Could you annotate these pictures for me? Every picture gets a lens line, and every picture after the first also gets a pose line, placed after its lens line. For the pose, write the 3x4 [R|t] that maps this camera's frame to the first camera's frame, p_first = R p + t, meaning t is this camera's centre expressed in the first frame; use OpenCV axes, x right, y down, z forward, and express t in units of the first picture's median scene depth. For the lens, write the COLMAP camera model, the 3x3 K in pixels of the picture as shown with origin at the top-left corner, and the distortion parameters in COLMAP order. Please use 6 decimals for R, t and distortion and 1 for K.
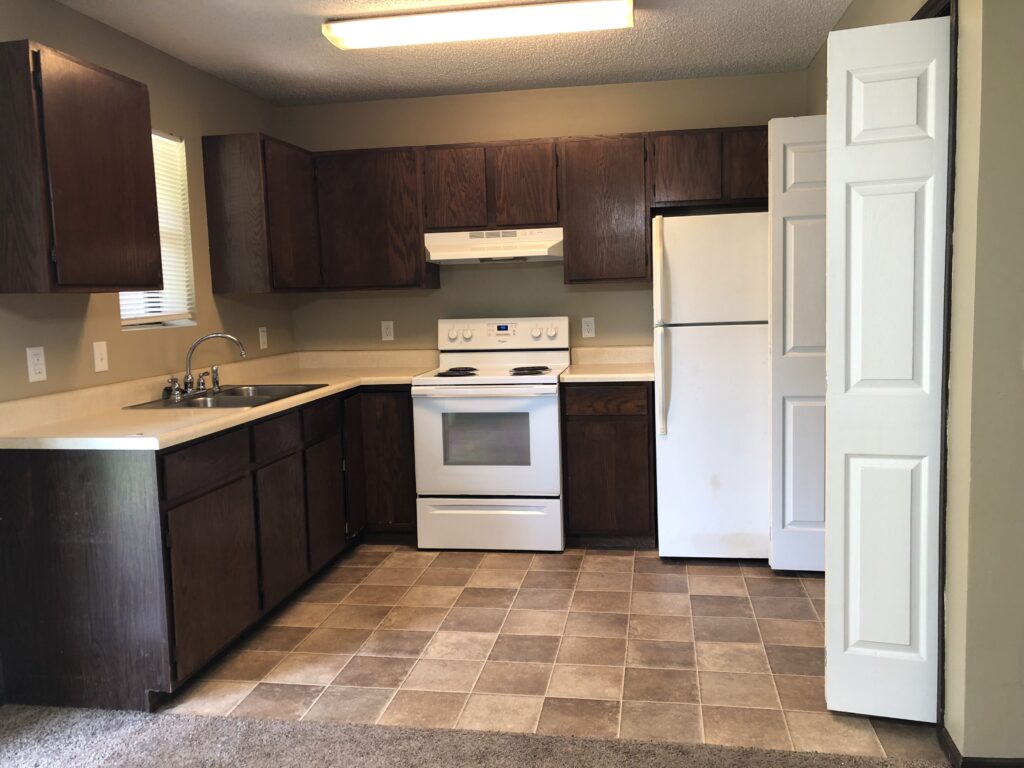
lens RADIAL K [[859.2, 0, 515.9], [0, 859.2, 373.8], [0, 0, 1]] dist [0.049159, -0.048362]
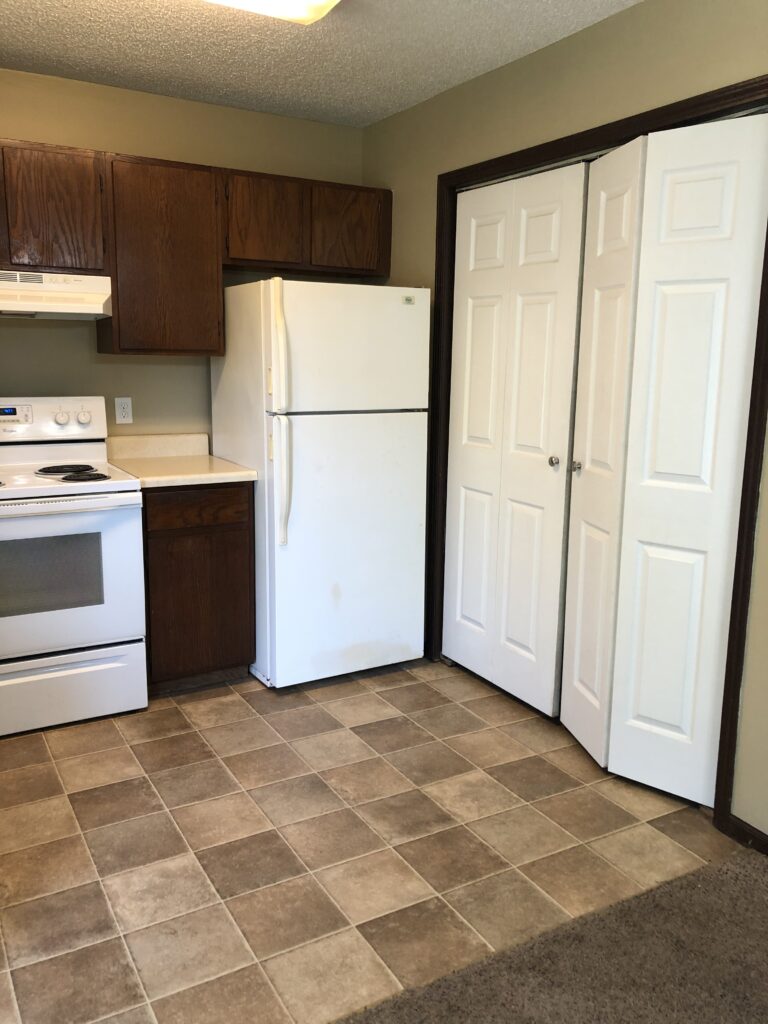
lens RADIAL K [[859.2, 0, 400.5], [0, 859.2, 499.4], [0, 0, 1]] dist [0.049159, -0.048362]
pose [[0.765025, -0.067594, 0.640444, -0.265155], [0.022395, 0.996667, 0.078439, -0.035211], [-0.643611, -0.045665, 0.763989, 0.284435]]
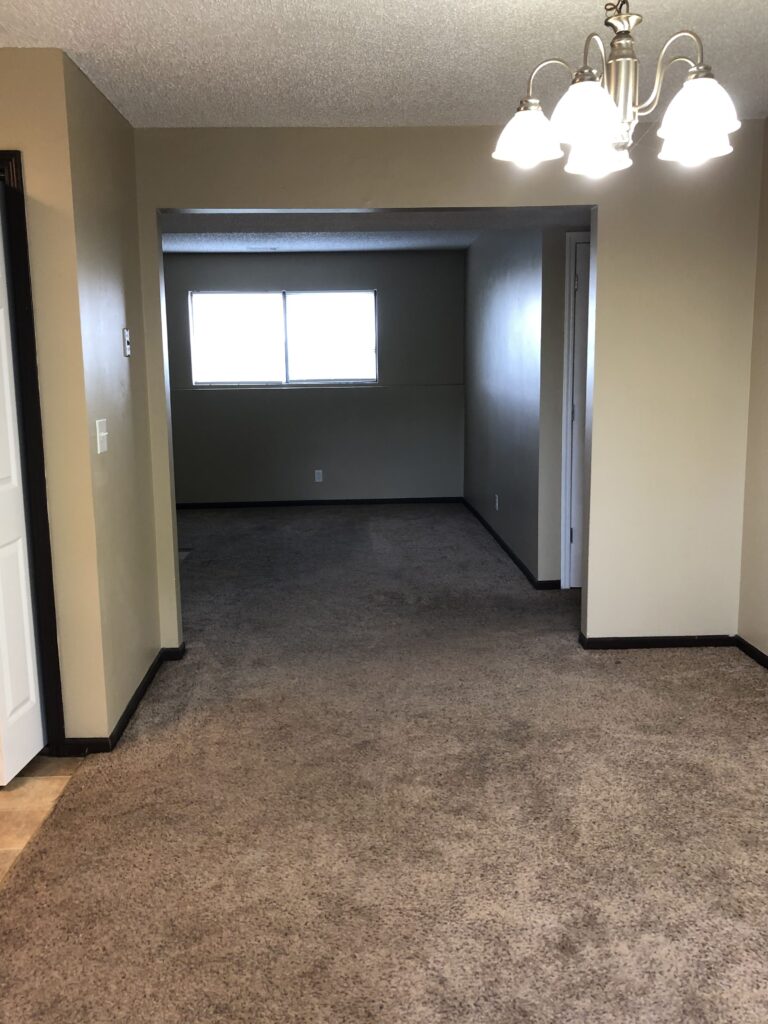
lens RADIAL K [[909.3, 0, 384.6], [0, 909.3, 512.3], [0, 0, 1]] dist [0.008639, 0.005883]
pose [[-0.199514, -0.122870, 0.972161, -0.525044], [0.125463, 0.980739, 0.149703, -0.042316], [-0.971830, 0.151838, -0.180256, 0.433314]]
